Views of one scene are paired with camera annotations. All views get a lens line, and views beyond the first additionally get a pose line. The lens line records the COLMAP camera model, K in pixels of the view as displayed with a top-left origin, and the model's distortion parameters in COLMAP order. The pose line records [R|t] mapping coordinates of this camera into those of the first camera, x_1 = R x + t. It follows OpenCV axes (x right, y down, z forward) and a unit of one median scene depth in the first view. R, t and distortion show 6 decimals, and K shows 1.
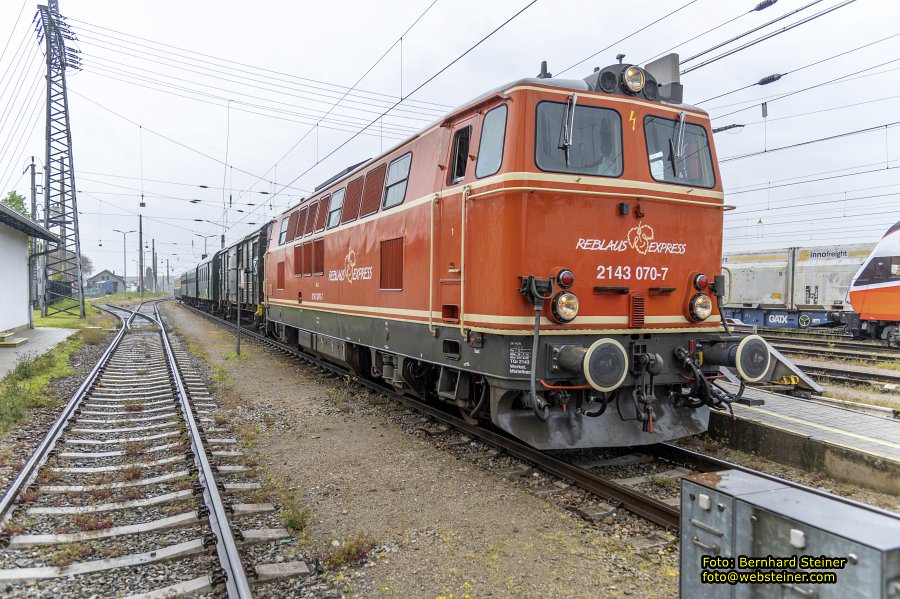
lens RADIAL K [[628.5, 0, 450.2], [0, 628.5, 298.6], [0, 0, 1]] dist [-0.009318, -0.000562]
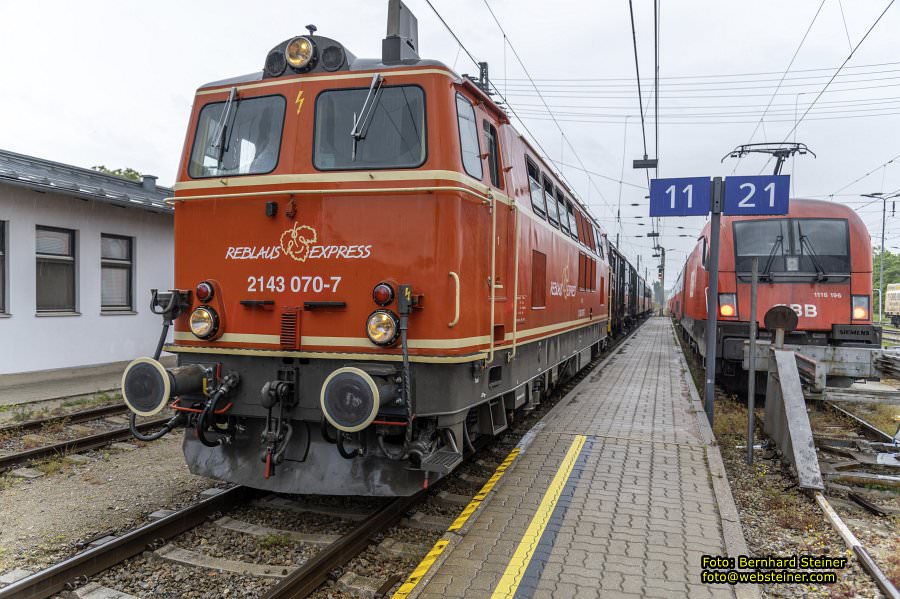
lens RADIAL K [[681.1, 0, 451.5], [0, 681.1, 303.0], [0, 0, 1]] dist [0.004314, -0.001829]
pose [[0.736314, -0.003531, -0.676631, 1.066786], [-0.019512, 0.999460, -0.026450, 0.004074], [0.676359, 0.032678, 0.735847, 0.481073]]
